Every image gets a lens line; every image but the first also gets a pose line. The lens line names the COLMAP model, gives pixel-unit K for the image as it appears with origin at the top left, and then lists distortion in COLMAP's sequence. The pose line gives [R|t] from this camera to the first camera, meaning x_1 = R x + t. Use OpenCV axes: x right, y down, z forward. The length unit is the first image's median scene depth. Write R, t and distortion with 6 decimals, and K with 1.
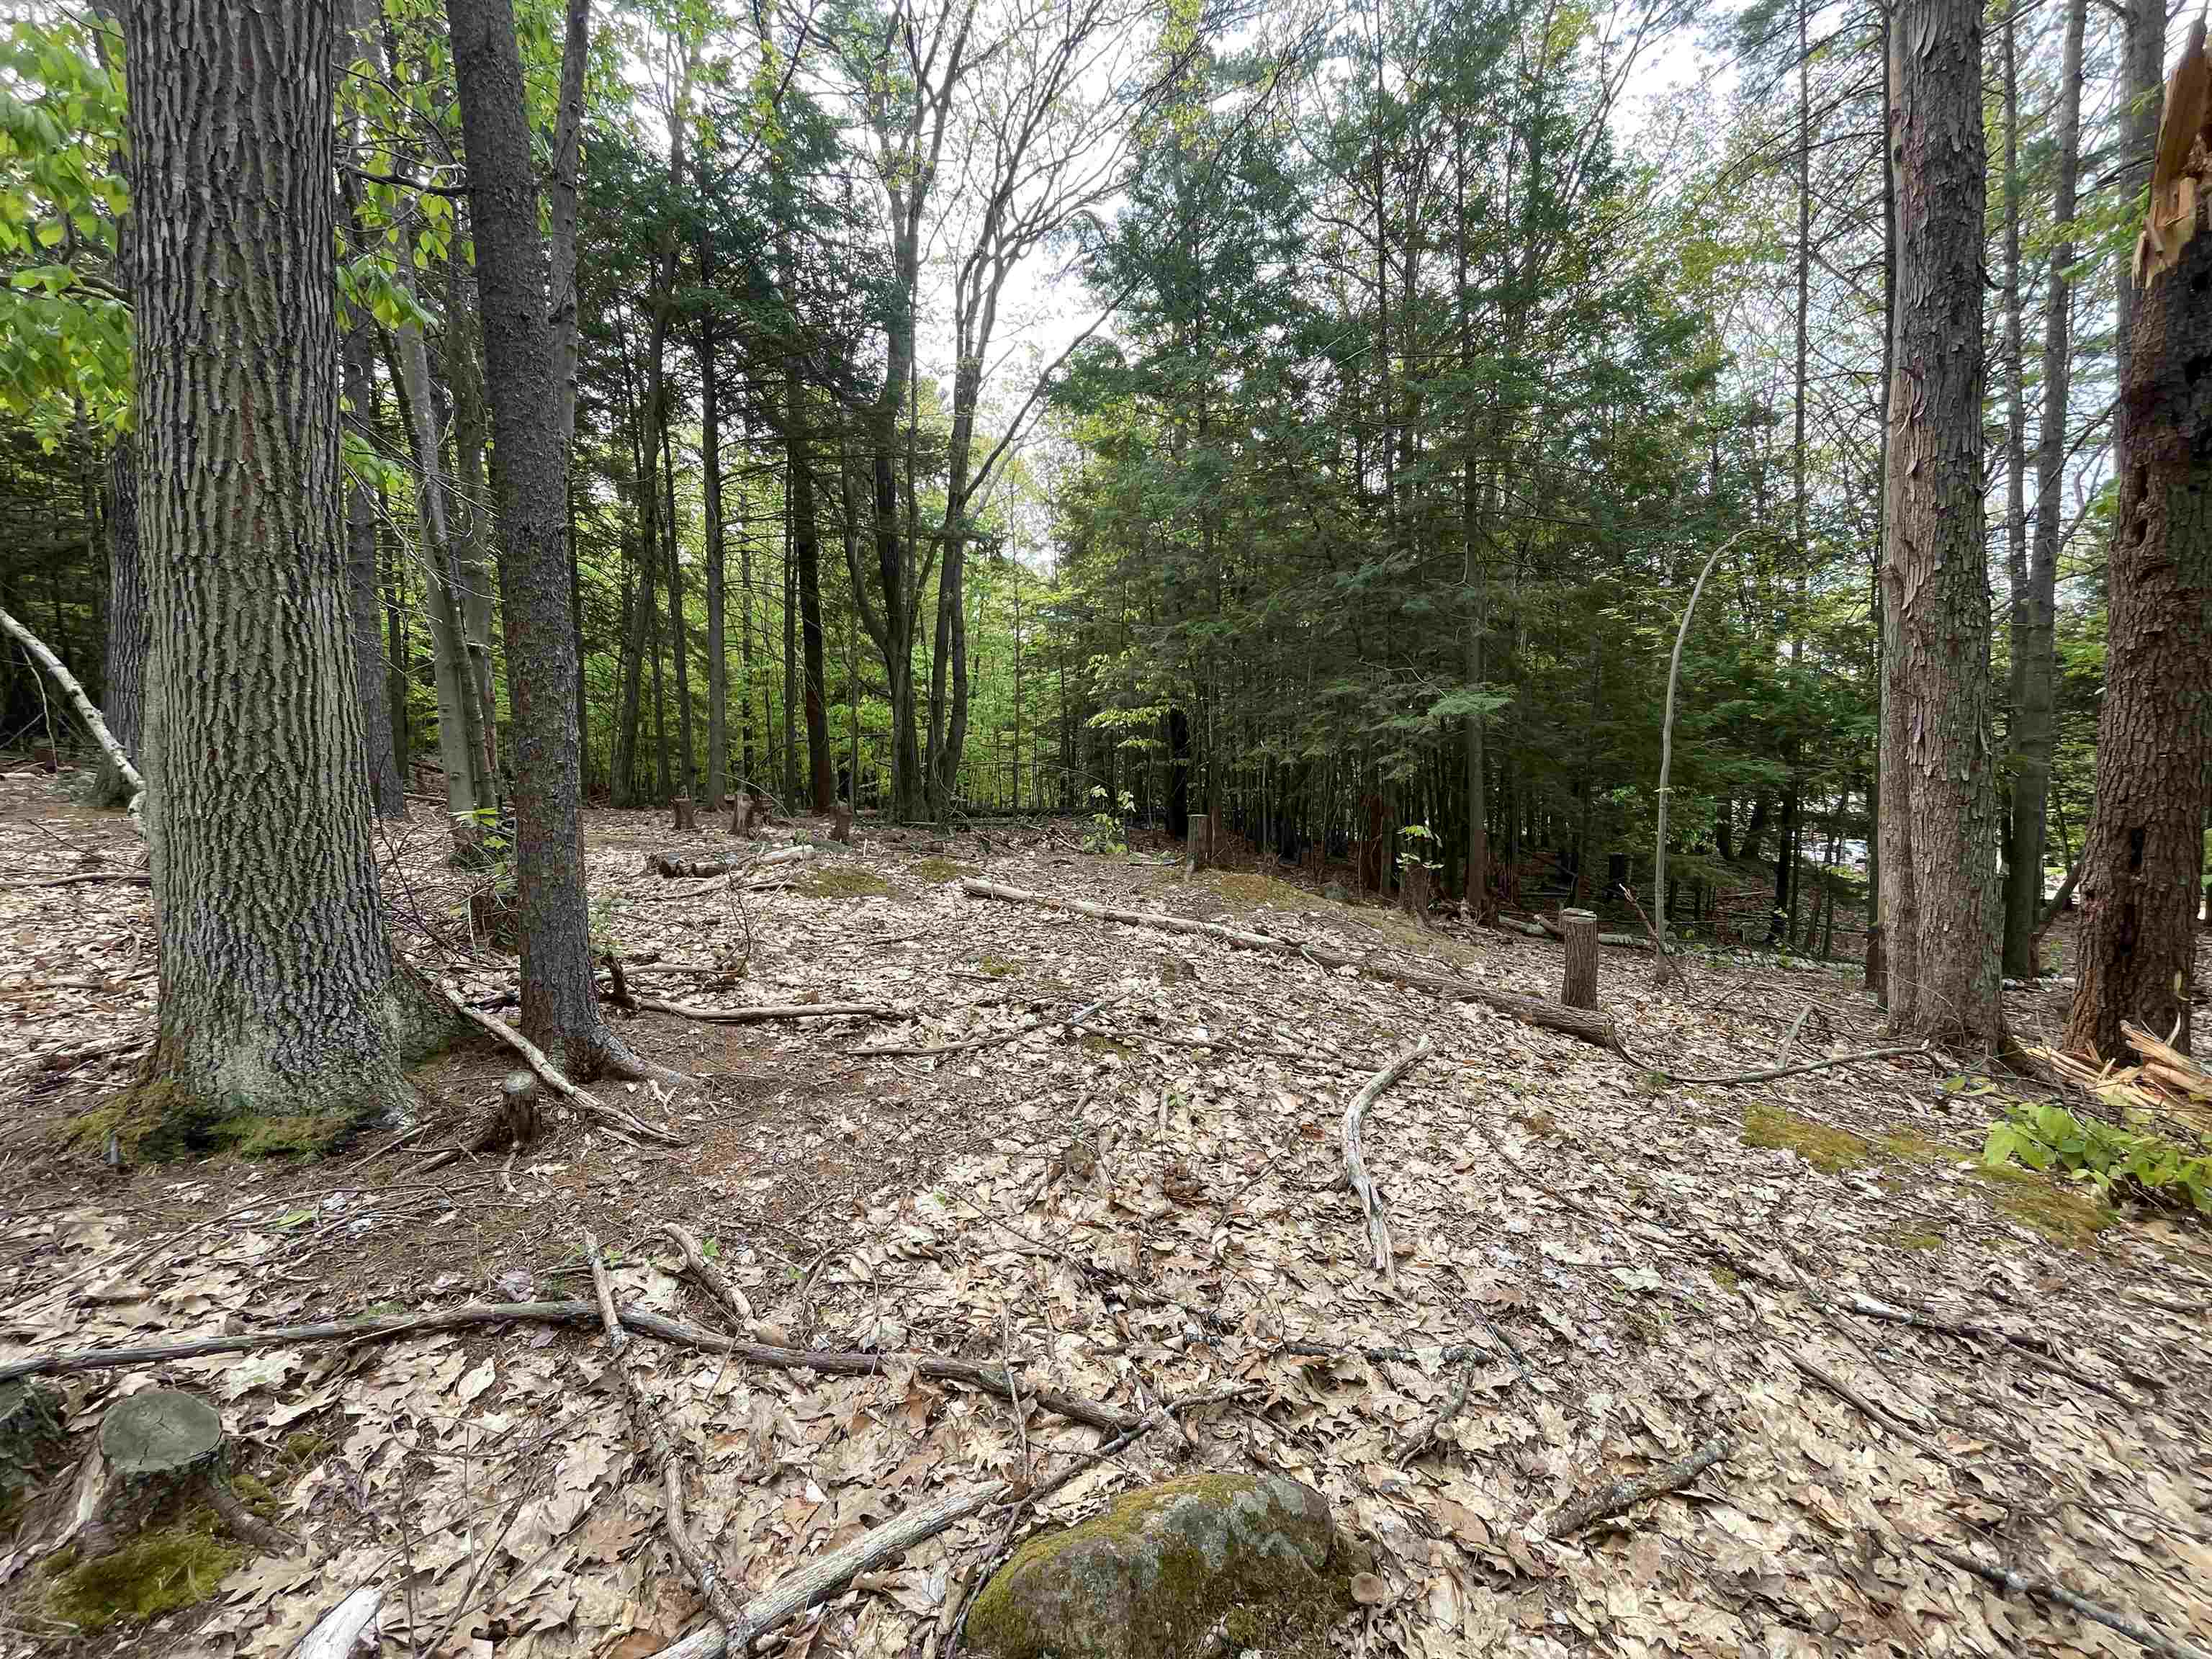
lens RADIAL K [[899.7, 0, 1094.4], [0, 899.7, 830.7], [0, 0, 1]] dist [-0.002960, -0.000560]
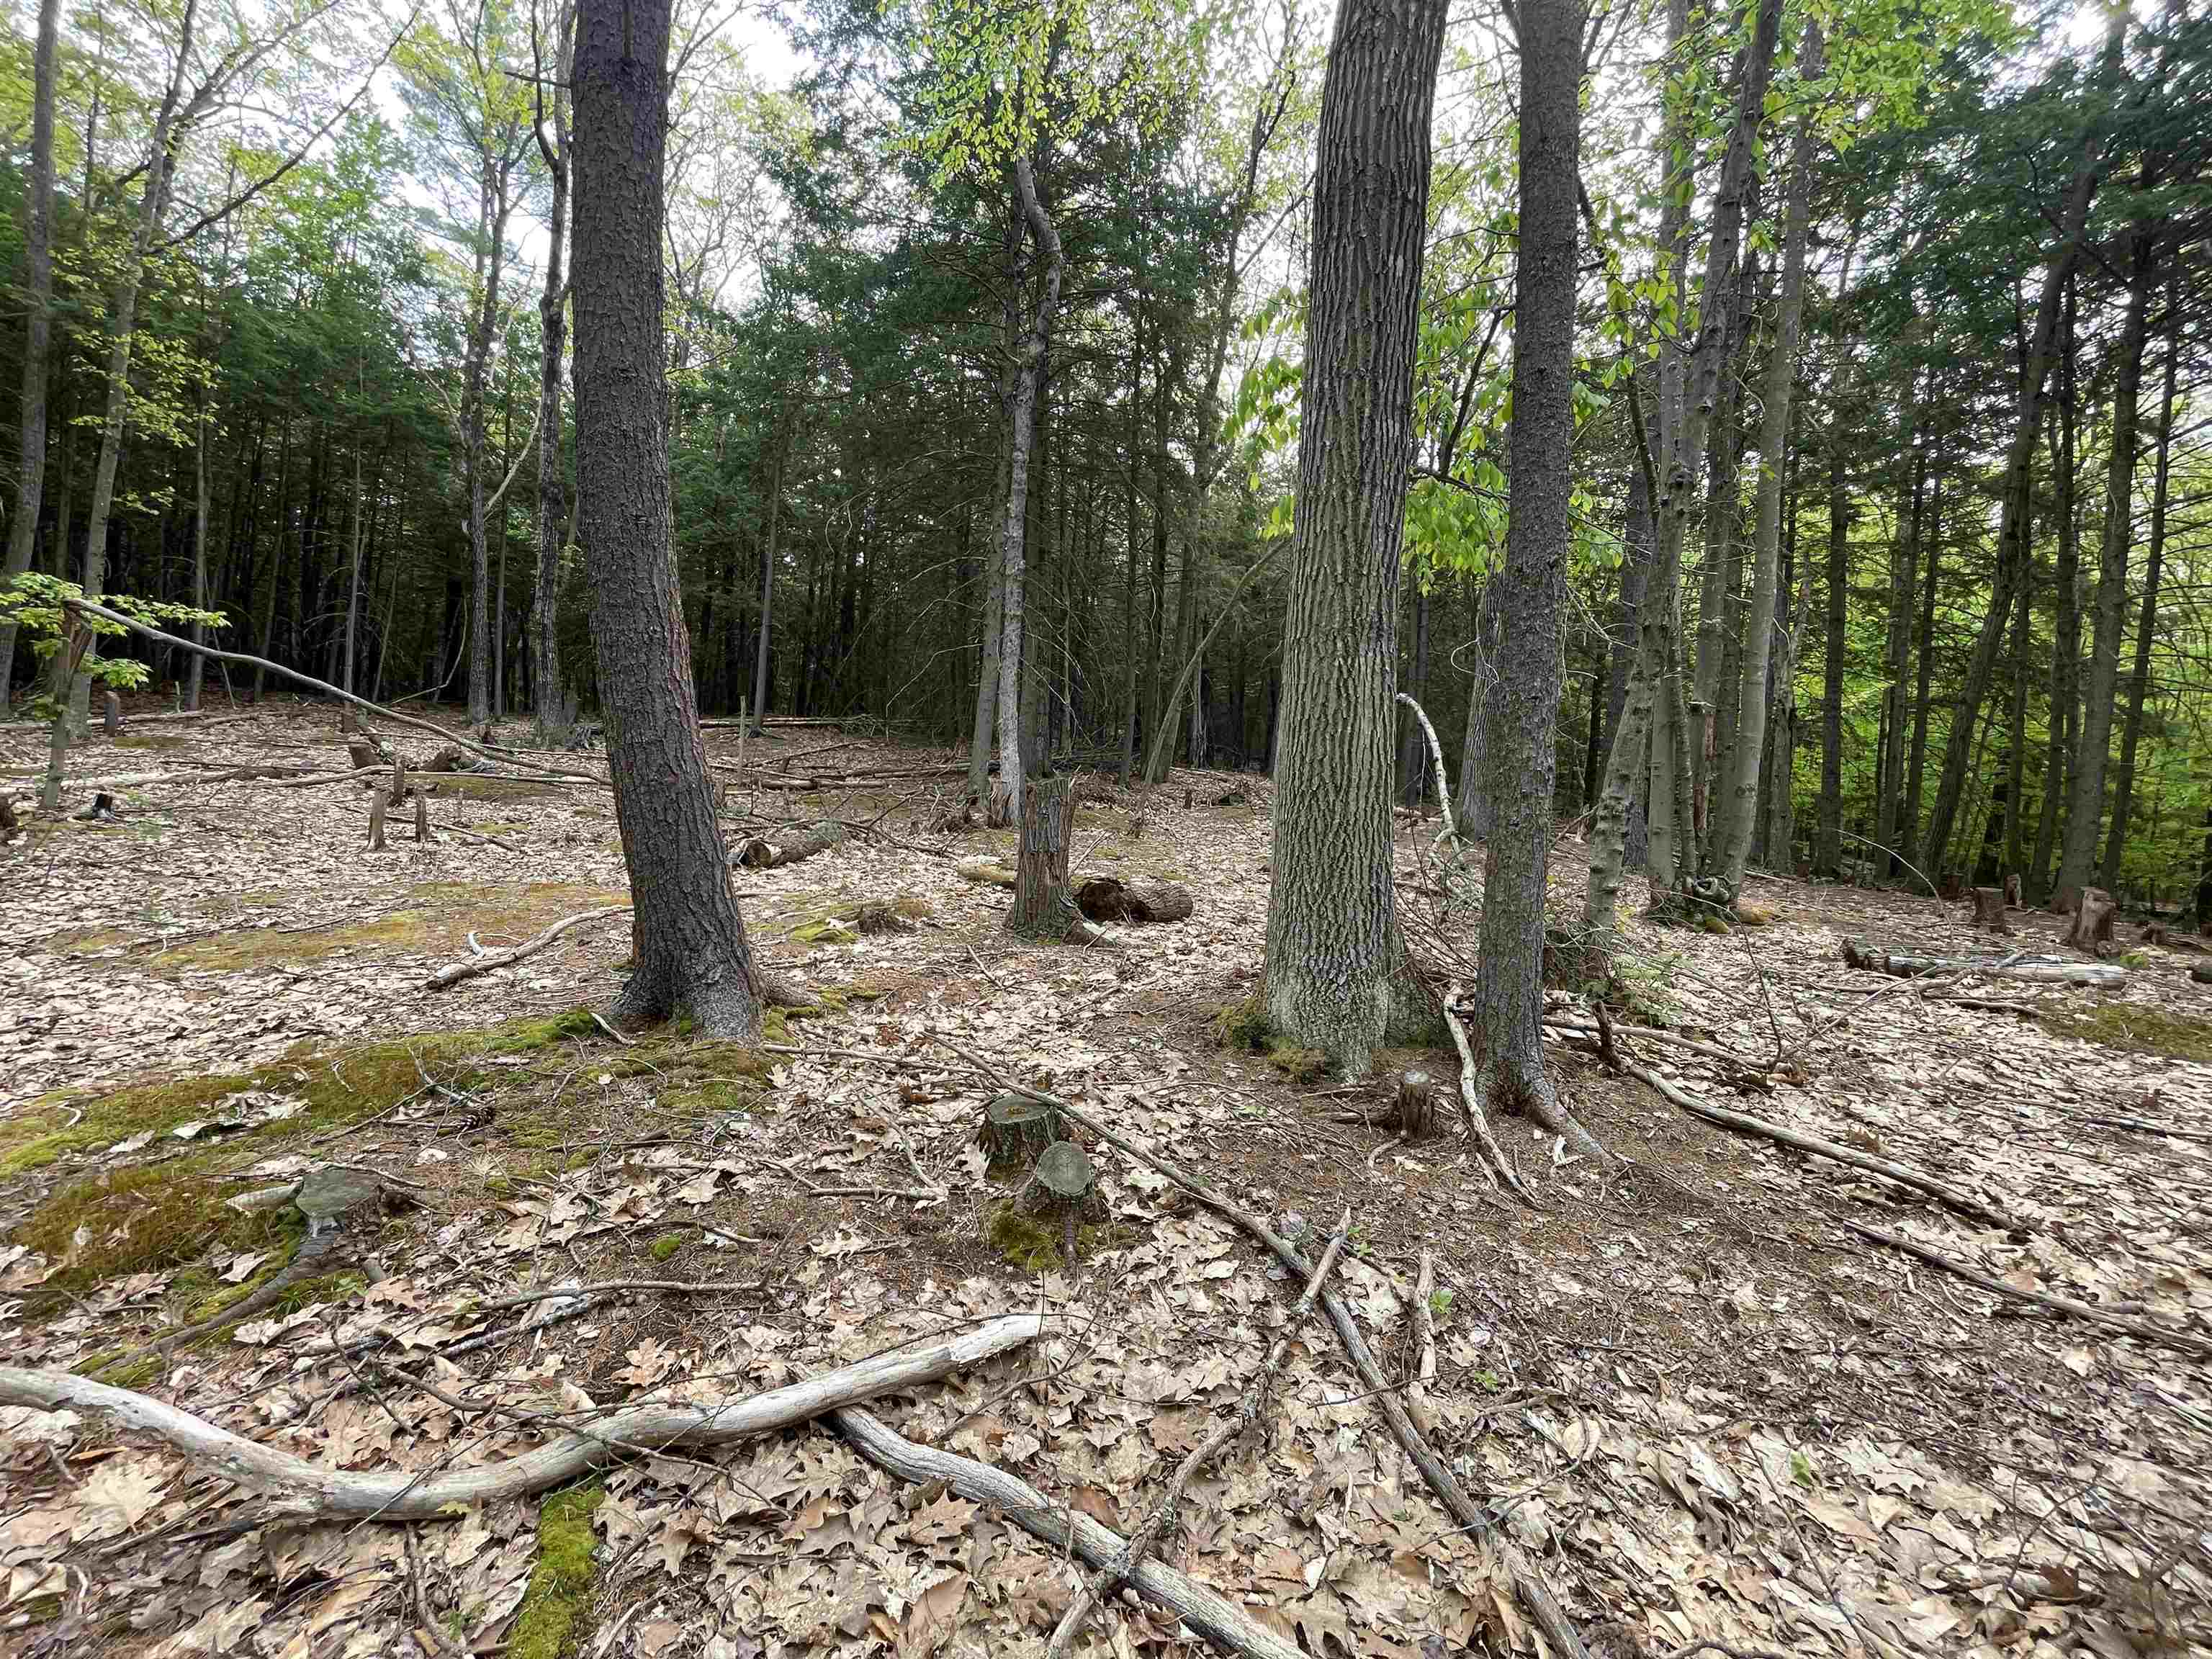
lens RADIAL K [[899.7, 0, 1093.7], [0, 899.7, 828.3], [0, 0, 1]] dist [-0.002960, -0.000560]
pose [[0.279703, 0.052955, -0.958625, 0.183211], [-0.133202, 0.990962, 0.015876, 0.010372], [0.950801, 0.123250, 0.284229, 0.188024]]
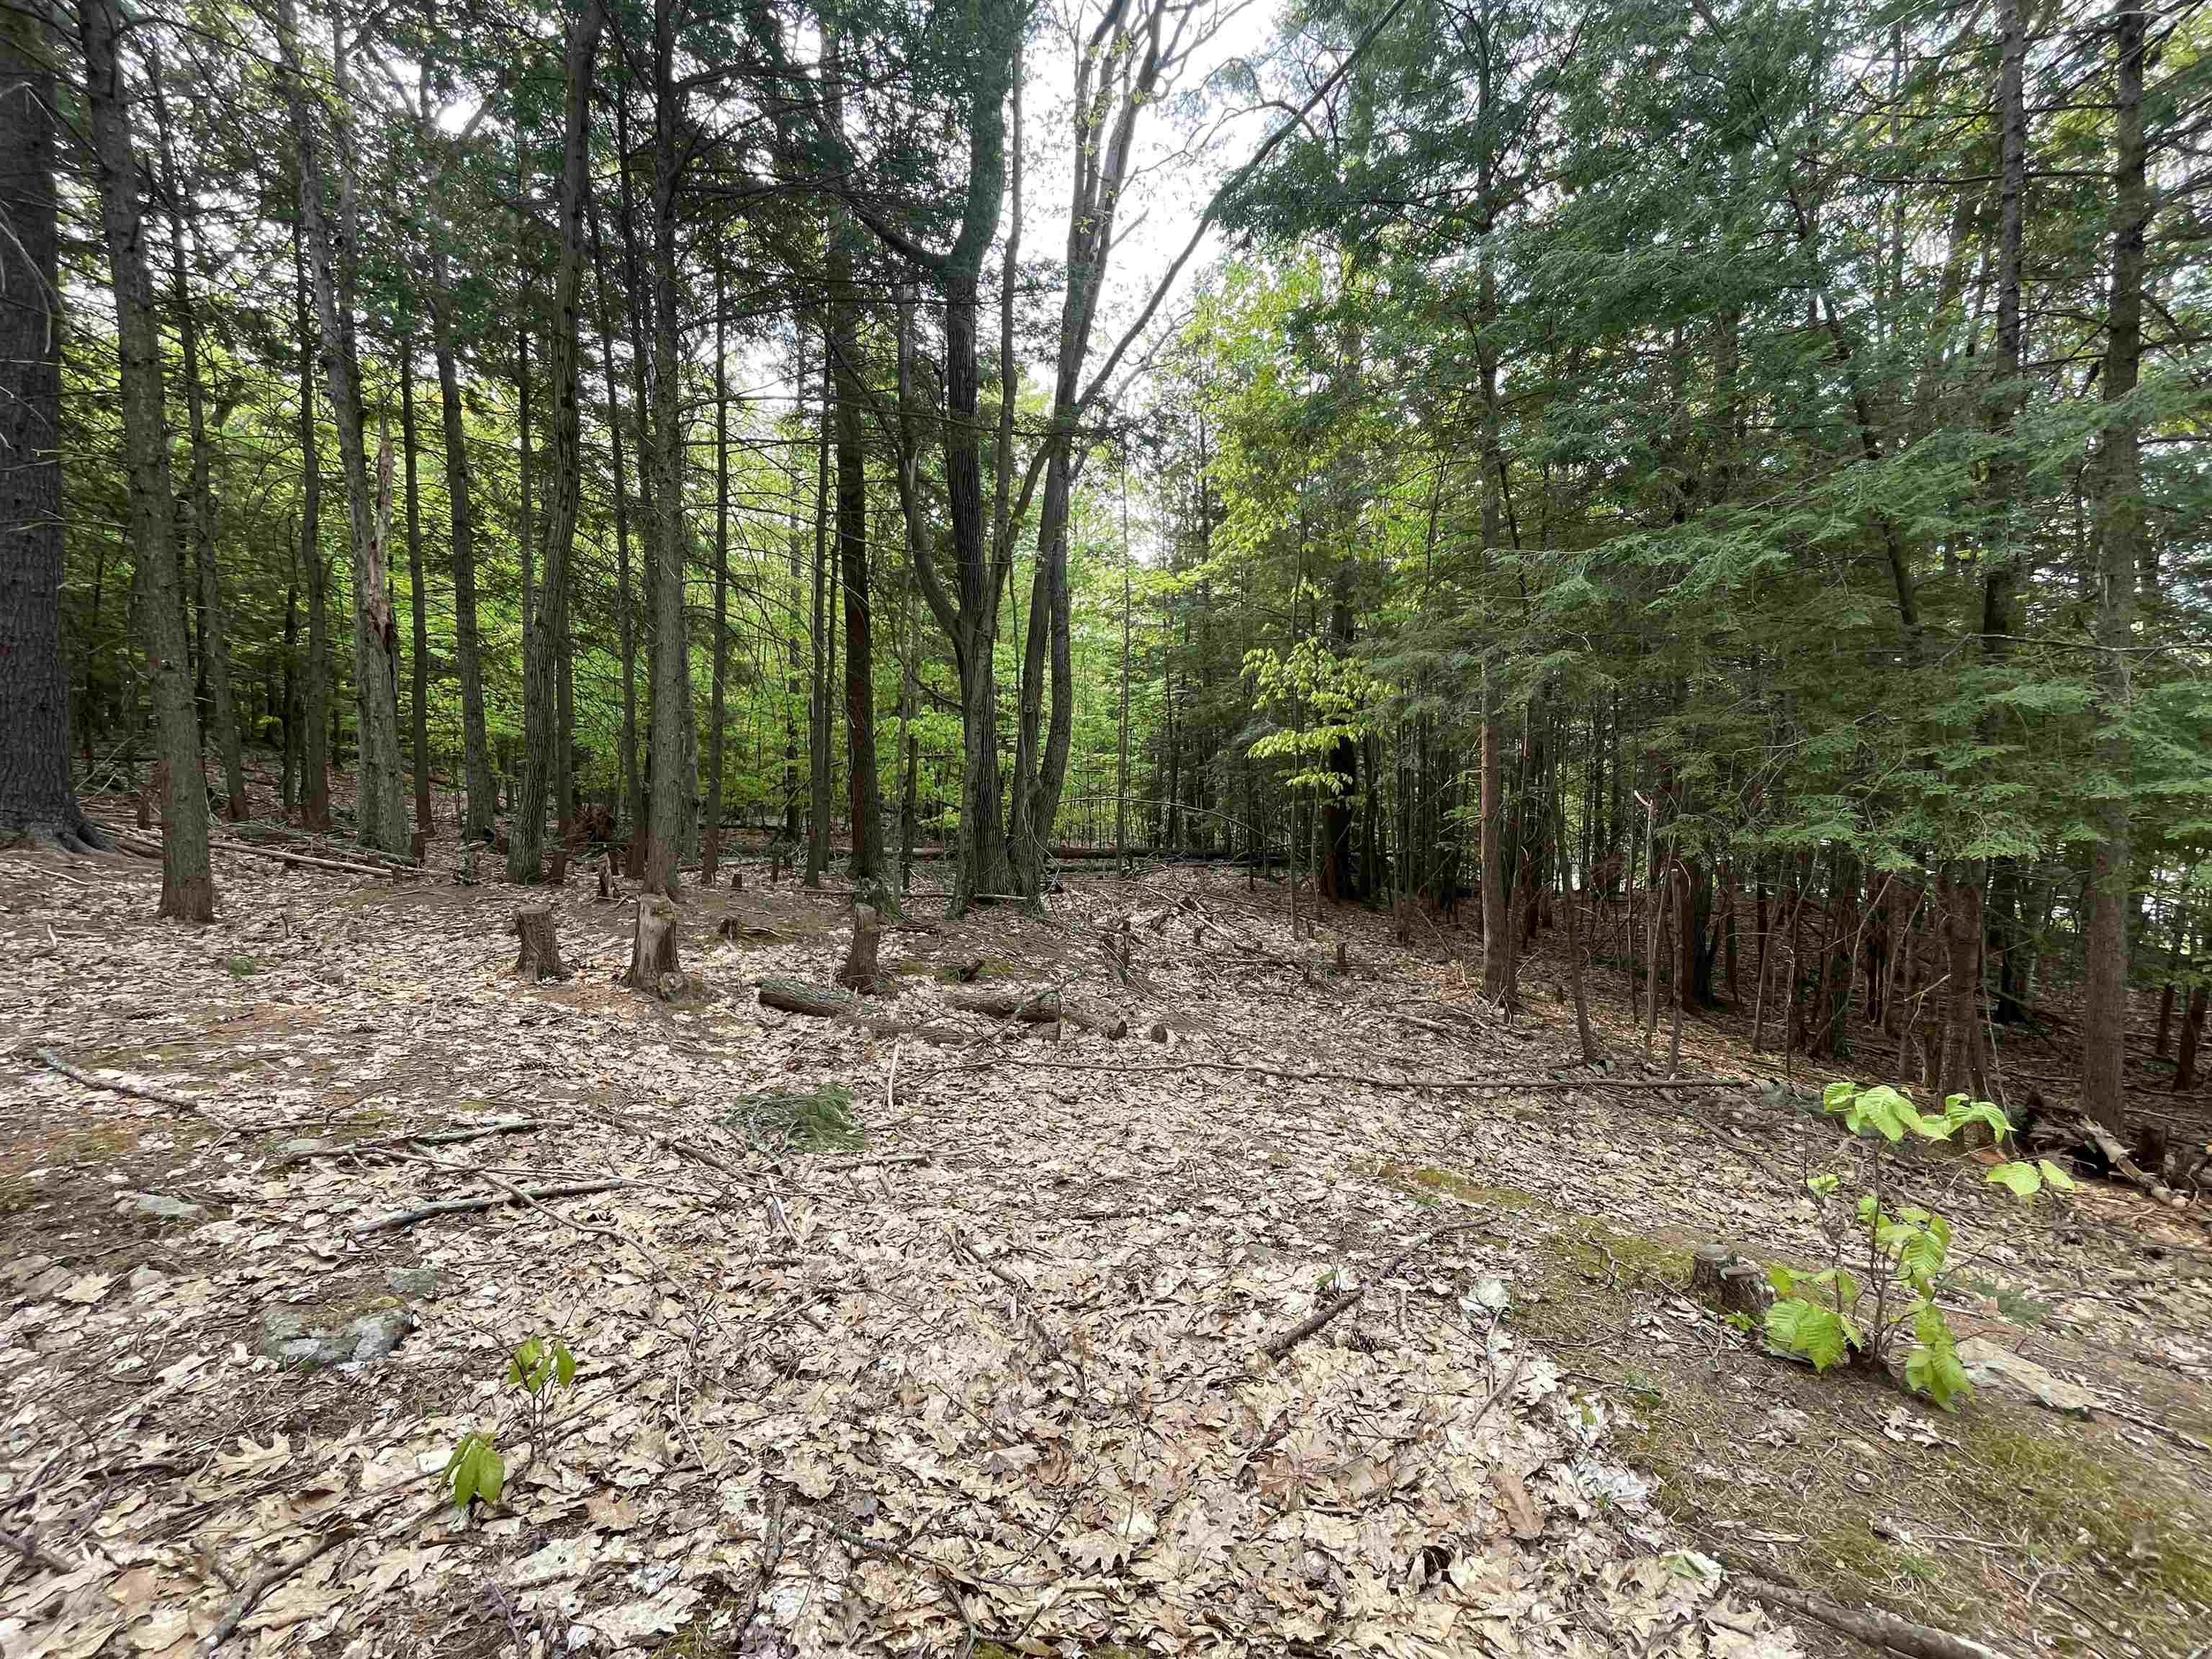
lens RADIAL K [[899.7, 0, 1102.6], [0, 899.7, 835.7], [0, 0, 1]] dist [-0.002960, -0.000560]
pose [[0.997736, 0.018333, -0.064699, -0.402641], [-0.019207, 0.999732, -0.012922, -0.245582], [0.064445, 0.014135, 0.997821, 1.763176]]
